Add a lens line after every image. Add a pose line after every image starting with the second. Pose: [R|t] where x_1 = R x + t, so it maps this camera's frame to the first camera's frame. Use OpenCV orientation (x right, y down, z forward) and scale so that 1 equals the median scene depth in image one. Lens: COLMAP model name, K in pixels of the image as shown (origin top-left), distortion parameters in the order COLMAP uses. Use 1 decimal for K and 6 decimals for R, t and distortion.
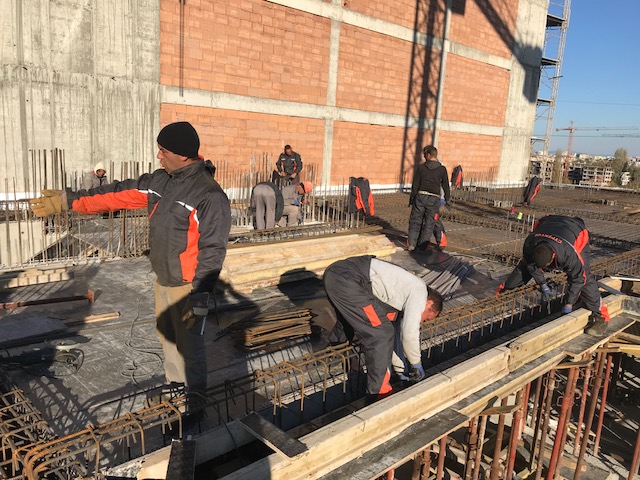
lens RADIAL K [[527.9, 0, 321.1], [0, 527.9, 243.6], [0, 0, 1]] dist [0.007441, -0.003898]
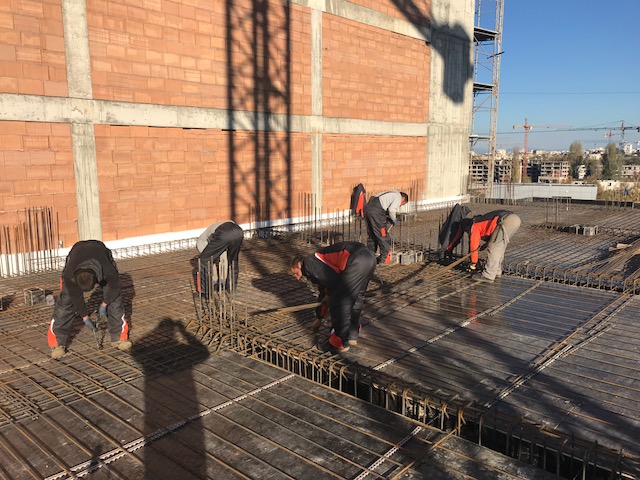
lens RADIAL K [[527.9, 0, 318.8], [0, 527.9, 238.4], [0, 0, 1]] dist [0.007441, -0.003898]
pose [[0.996112, -0.069558, 0.054054, 0.166536], [0.071125, 0.997085, -0.027615, -0.063545], [-0.051975, 0.031352, 0.998156, 0.336707]]
